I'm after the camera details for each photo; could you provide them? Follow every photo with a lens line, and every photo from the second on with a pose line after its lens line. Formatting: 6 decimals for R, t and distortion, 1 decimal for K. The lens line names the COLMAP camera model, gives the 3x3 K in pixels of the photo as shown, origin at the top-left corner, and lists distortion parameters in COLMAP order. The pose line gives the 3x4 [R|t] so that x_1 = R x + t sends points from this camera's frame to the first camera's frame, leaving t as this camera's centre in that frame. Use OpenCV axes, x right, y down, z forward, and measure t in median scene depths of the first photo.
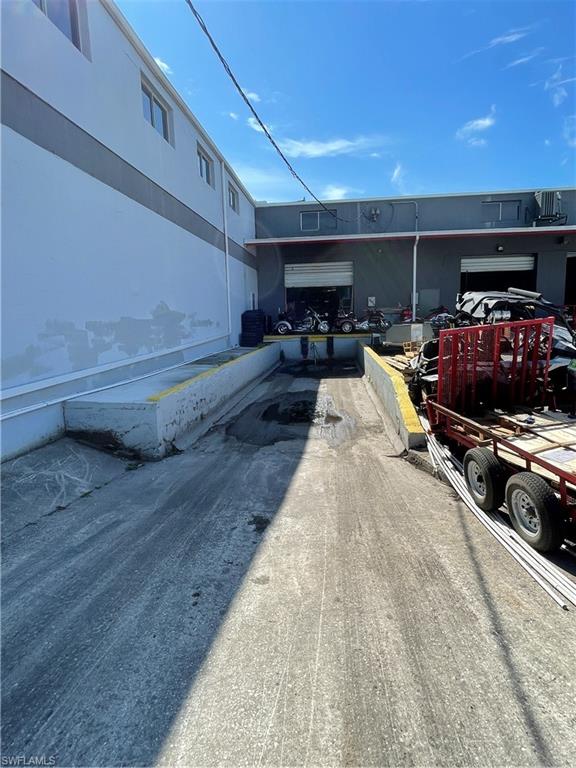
lens RADIAL K [[420.9, 0, 288.5], [0, 420.9, 384.7], [0, 0, 1]] dist [0.001750, 0.000090]
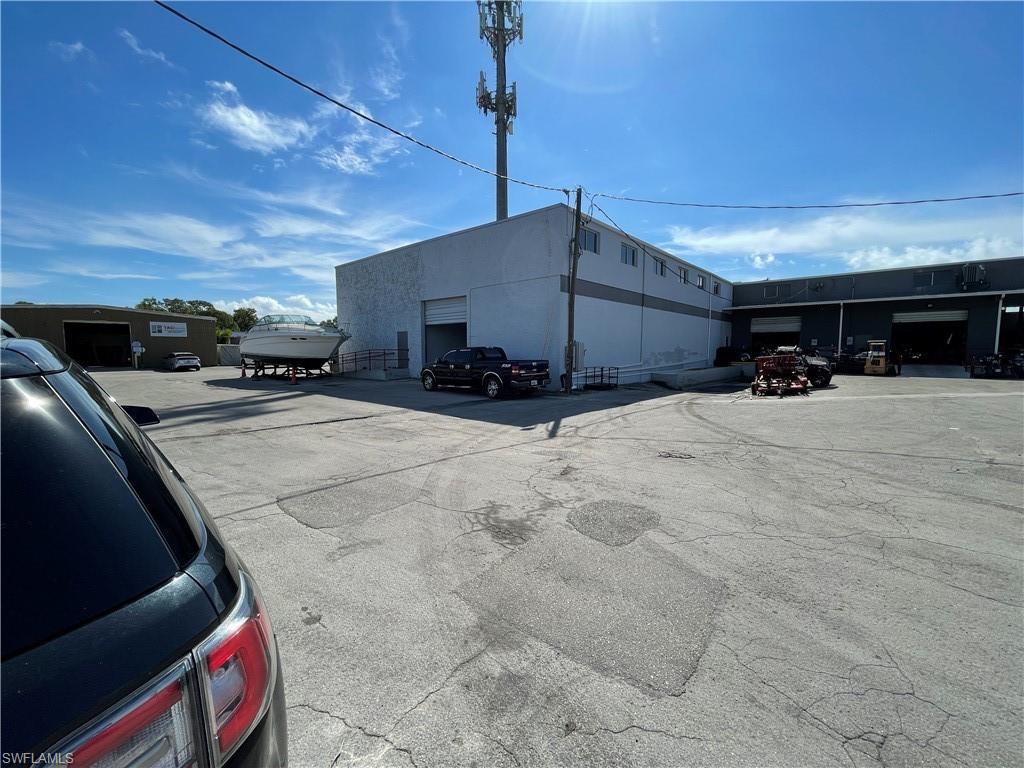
lens RADIAL K [[412.5, 0, 514.5], [0, 412.5, 386.0], [0, 0, 1]] dist [-0.003477, 0.000898]
pose [[0.819767, 0.074136, -0.567878, 0.197286], [-0.108531, 0.993728, -0.026941, 0.135318], [0.562319, 0.083718, 0.822672, -0.951567]]
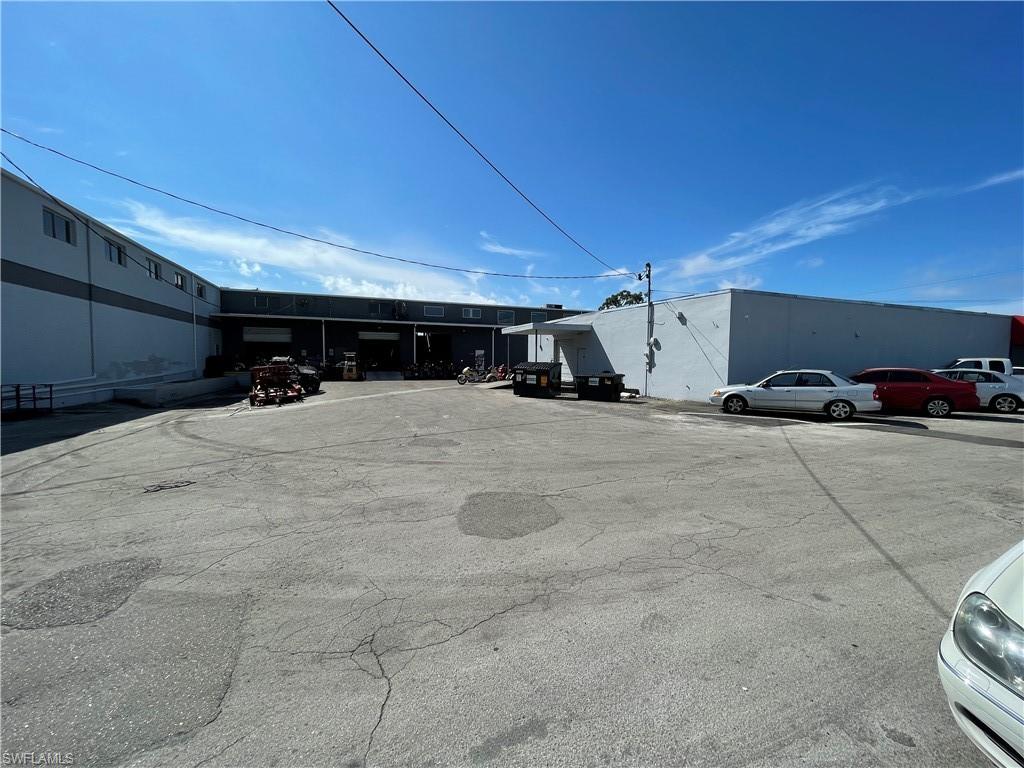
lens RADIAL K [[412.5, 0, 516.4], [0, 412.5, 385.0], [0, 0, 1]] dist [-0.003477, 0.000898]
pose [[0.880329, 0.005503, 0.474331, 0.195269], [0.042247, 0.995050, -0.089952, 0.133684], [-0.472478, 0.099227, 0.875739, -0.974272]]
